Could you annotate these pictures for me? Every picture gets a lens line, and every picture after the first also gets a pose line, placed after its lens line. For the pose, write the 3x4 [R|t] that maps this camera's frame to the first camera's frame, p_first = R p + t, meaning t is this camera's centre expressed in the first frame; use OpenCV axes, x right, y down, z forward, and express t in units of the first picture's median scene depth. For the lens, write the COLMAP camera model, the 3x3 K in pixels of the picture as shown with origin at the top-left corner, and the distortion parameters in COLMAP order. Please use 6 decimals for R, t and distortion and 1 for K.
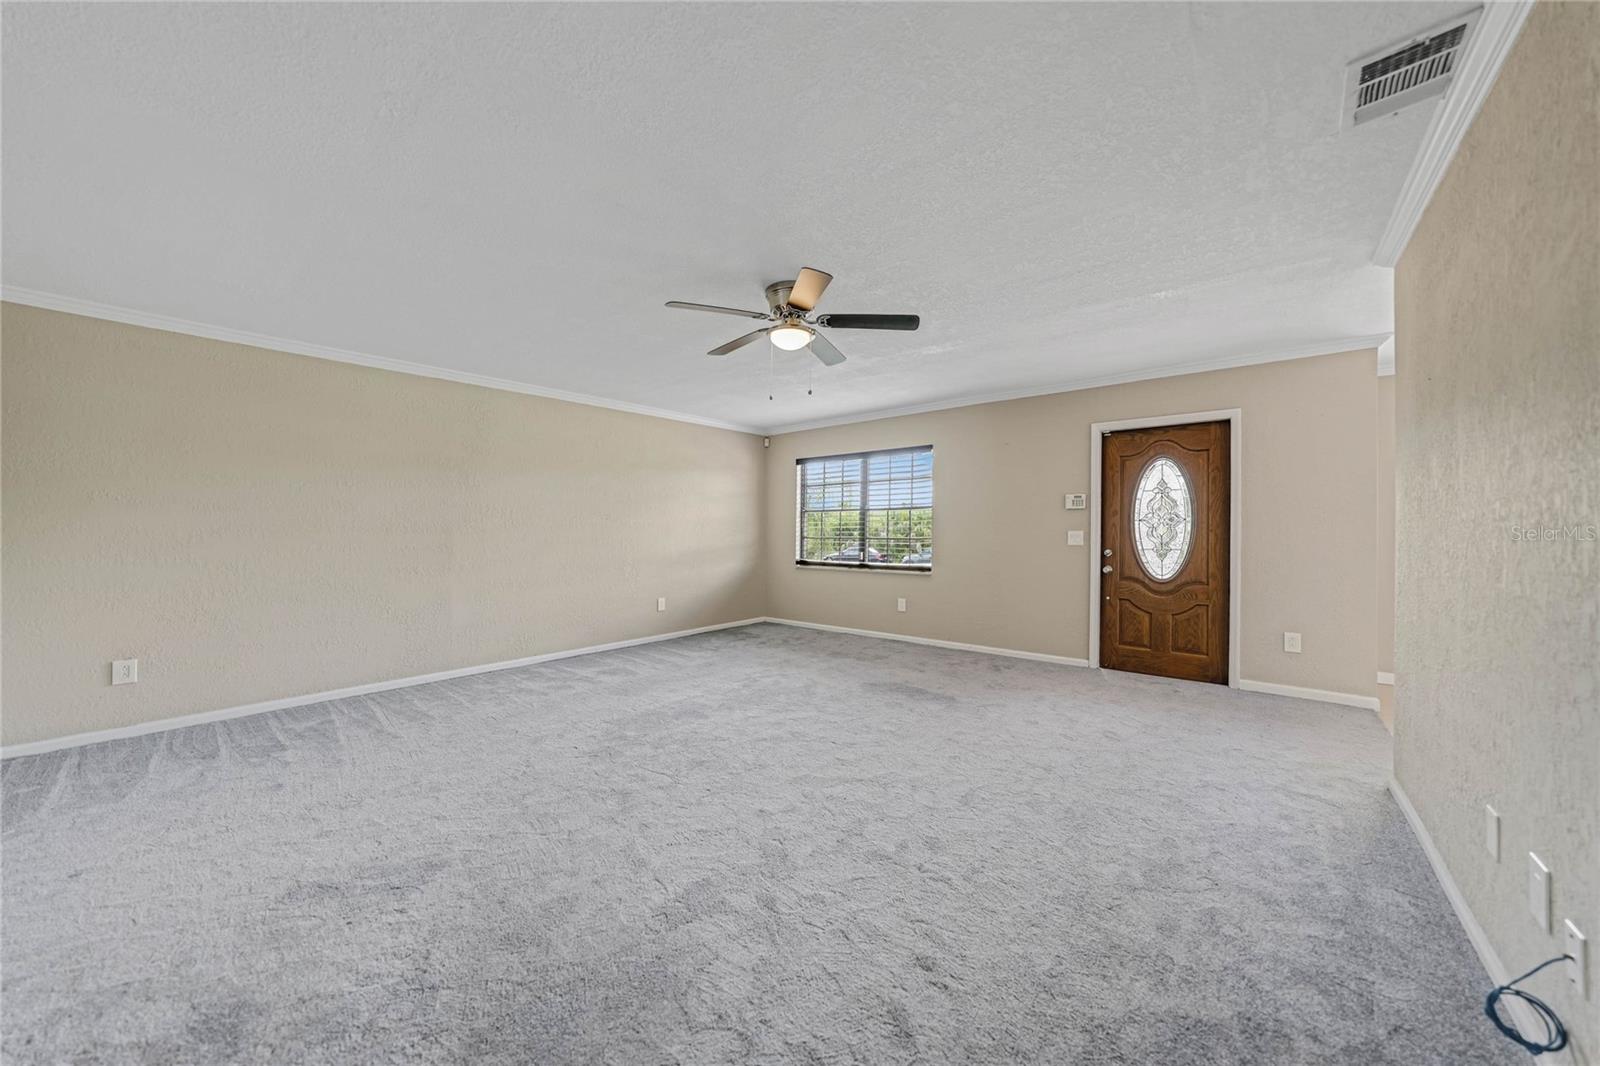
lens RADIAL K [[555.8, 0, 803.1], [0, 555.8, 525.3], [0, 0, 1]] dist [-0.002302, -0.000092]
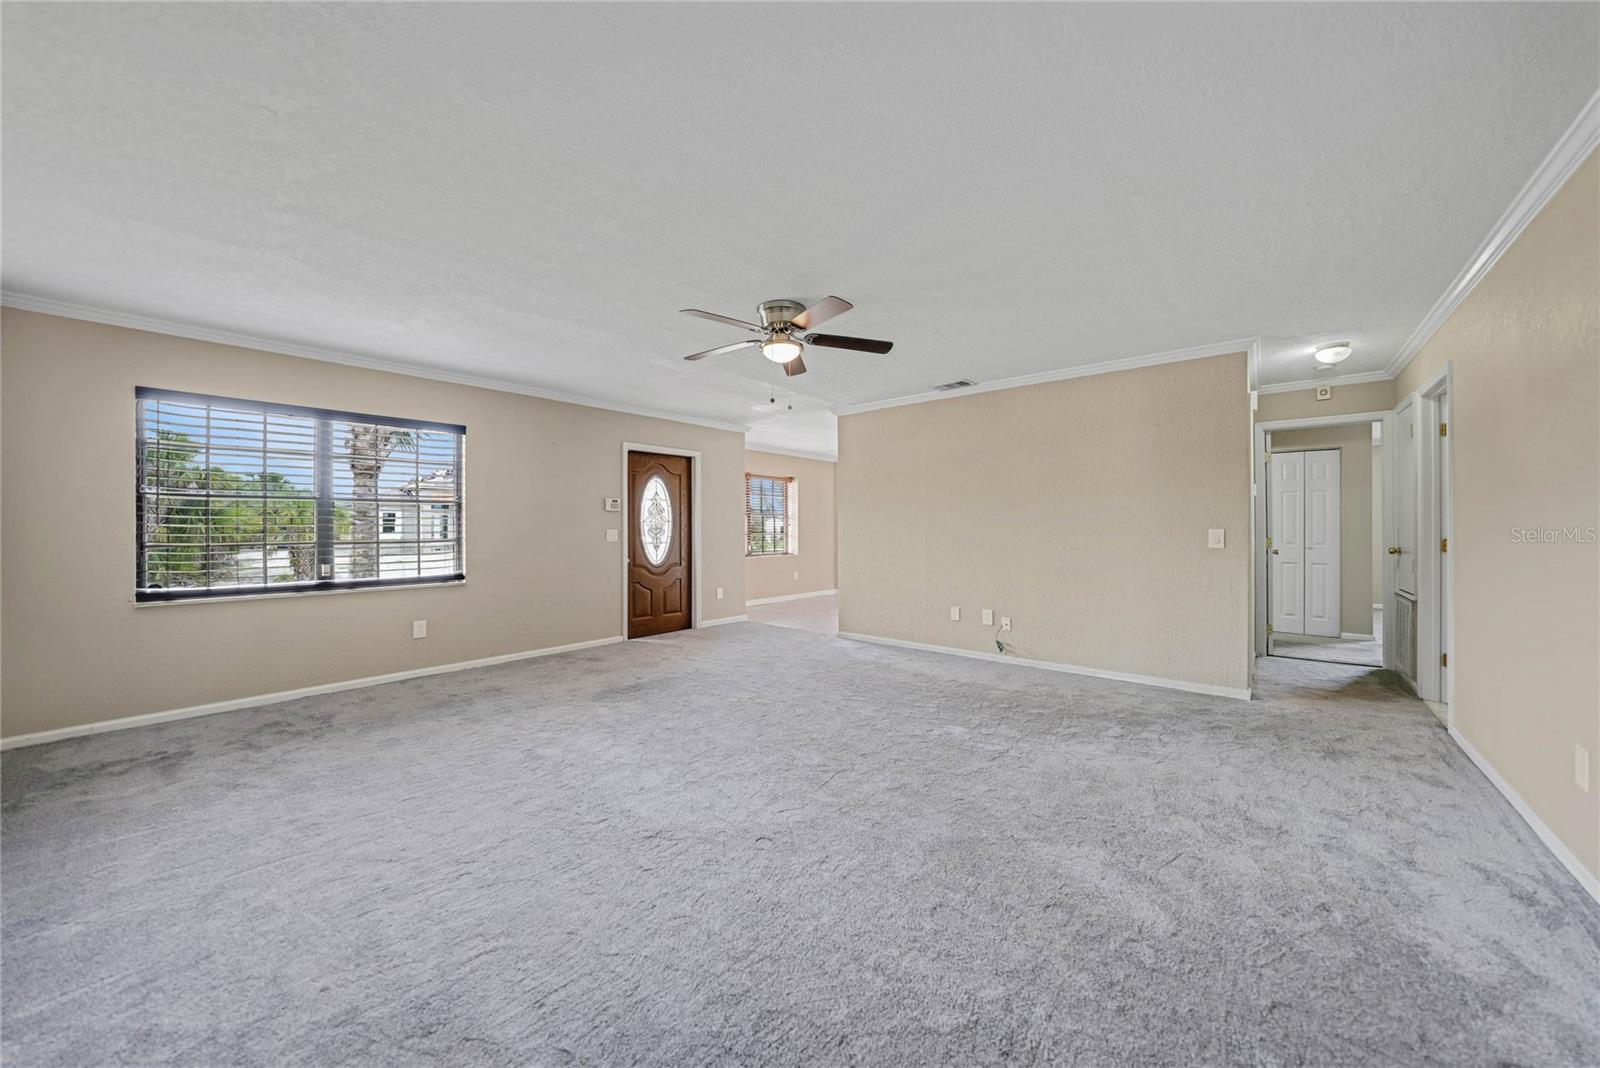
lens RADIAL K [[555.8, 0, 803.1], [0, 555.8, 526.3], [0, 0, 1]] dist [-0.002302, -0.000092]
pose [[0.024082, 0.004754, 0.999699, -0.706481], [-0.001031, 0.999988, -0.004731, 0.008683], [-0.999709, -0.000917, 0.024087, 0.586160]]
